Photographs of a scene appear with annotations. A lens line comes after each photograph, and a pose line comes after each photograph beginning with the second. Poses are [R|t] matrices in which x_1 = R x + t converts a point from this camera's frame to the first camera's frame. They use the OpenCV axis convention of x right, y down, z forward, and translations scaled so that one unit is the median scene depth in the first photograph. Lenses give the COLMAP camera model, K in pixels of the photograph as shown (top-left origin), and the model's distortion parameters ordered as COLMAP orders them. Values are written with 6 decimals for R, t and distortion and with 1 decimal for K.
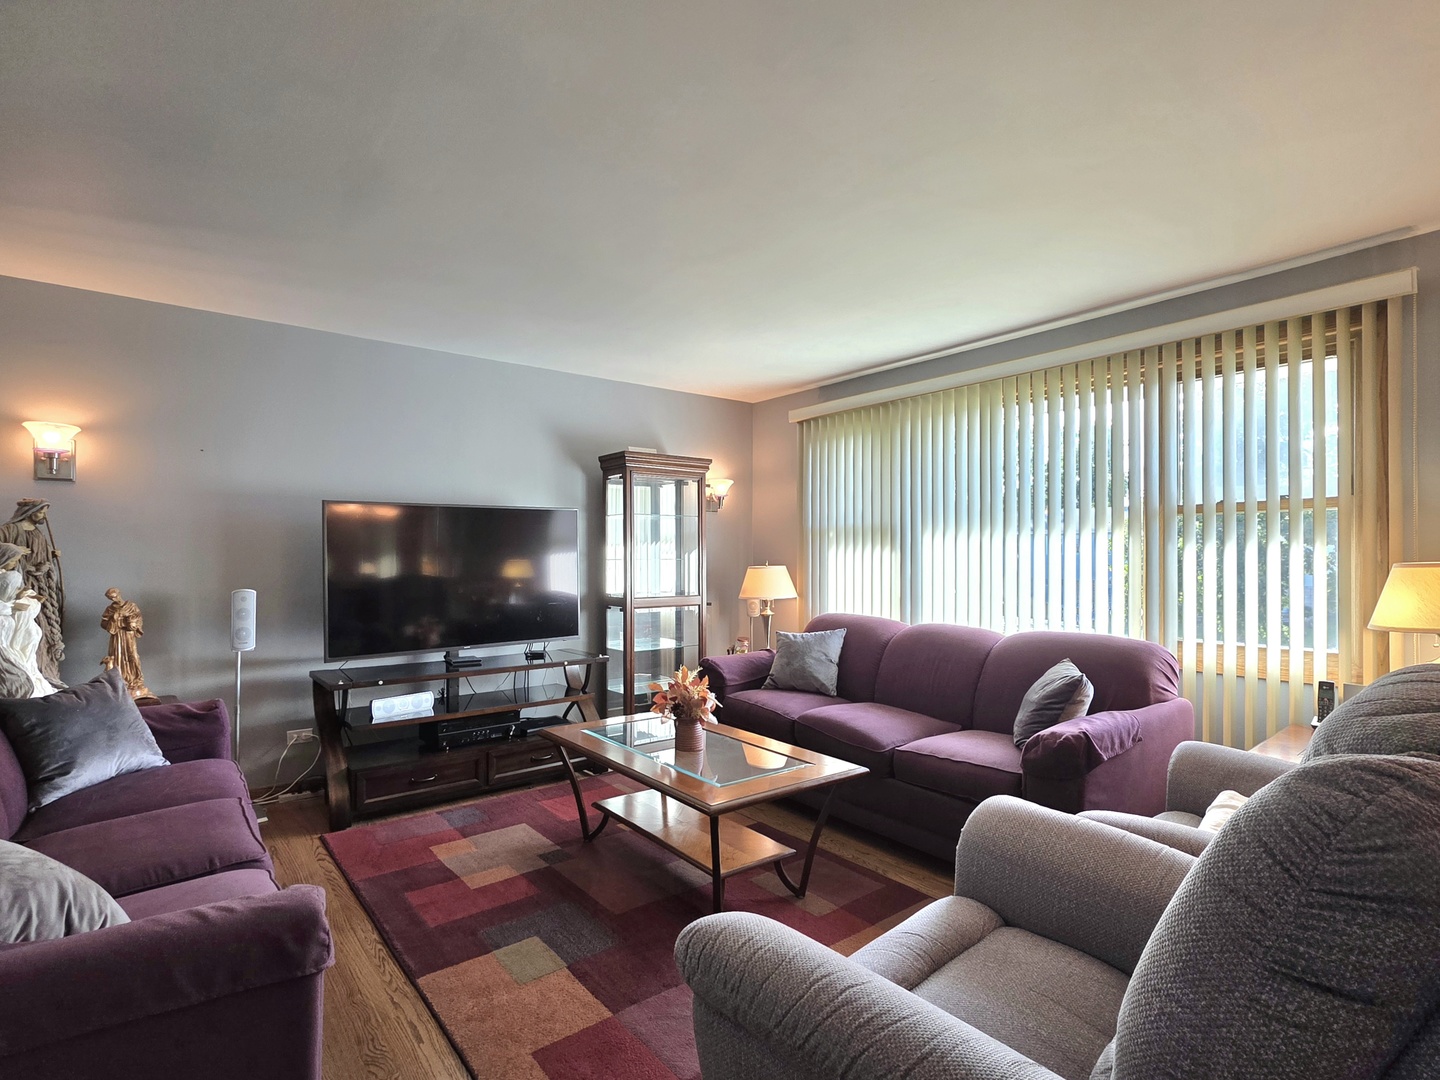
lens RADIAL K [[725.2, 0, 720.0], [0, 725.2, 540.0], [0, 0, 1]] dist [0.000995, 0.000327]
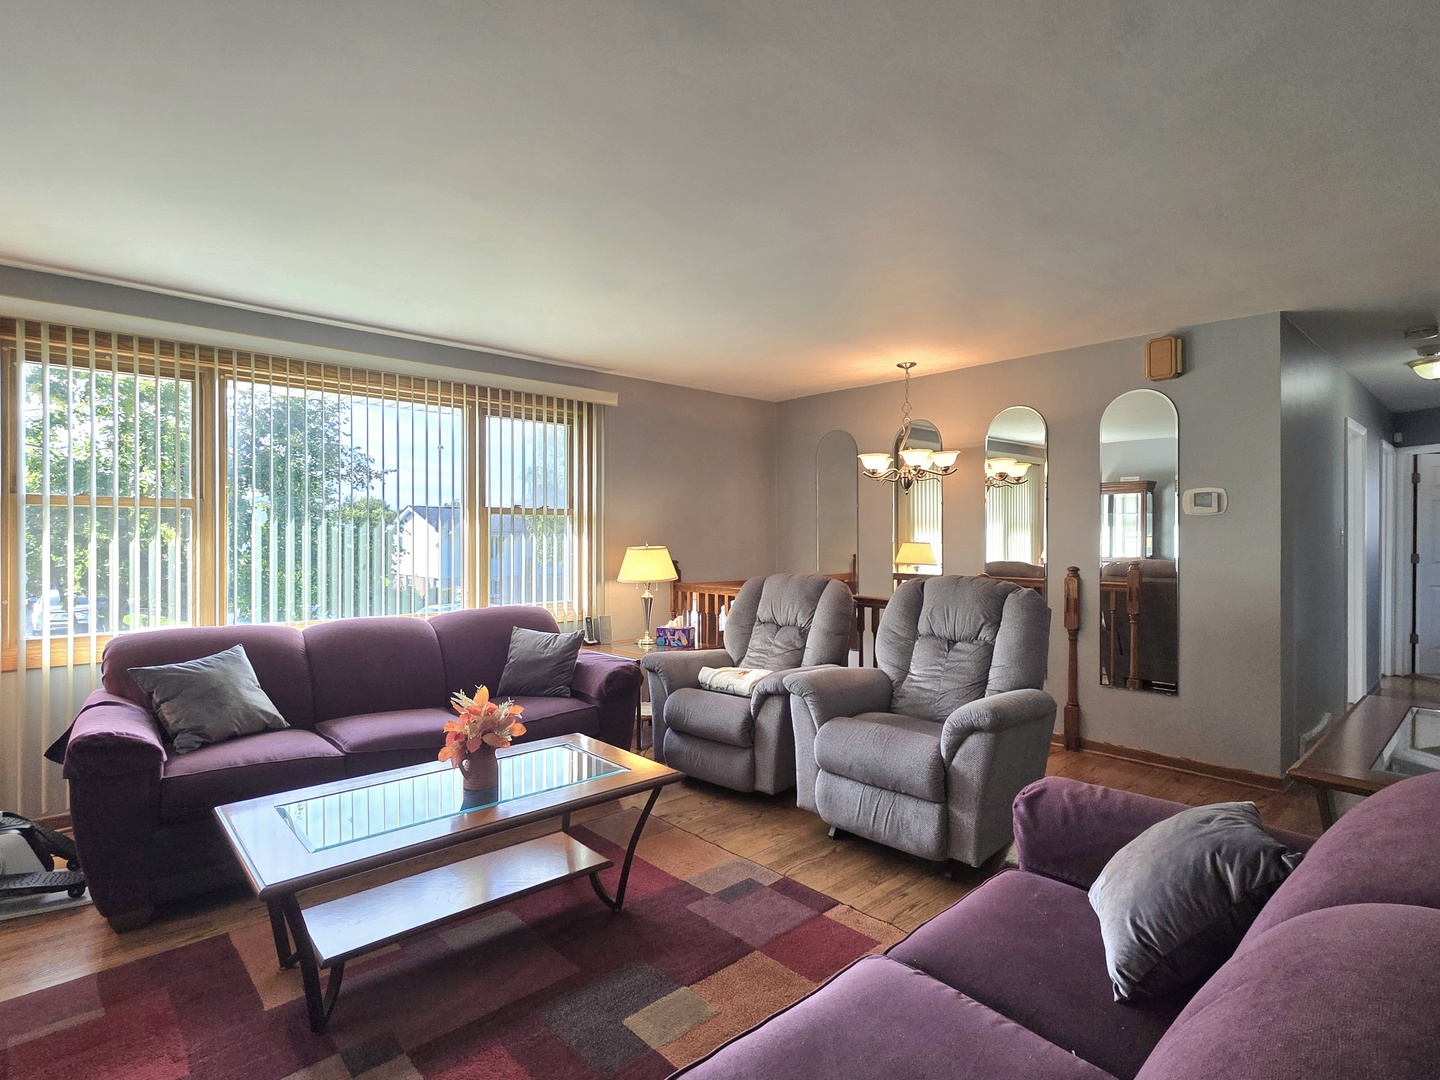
lens RADIAL K [[725.2, 0, 720.0], [0, 725.2, 540.0], [0, 0, 1]] dist [0.000995, 0.000327]
pose [[-0.068962, -0.003477, 0.997613, -0.829622], [-0.012118, 0.999923, 0.002647, 0.002780], [-0.997546, -0.011906, -0.068999, 0.737226]]
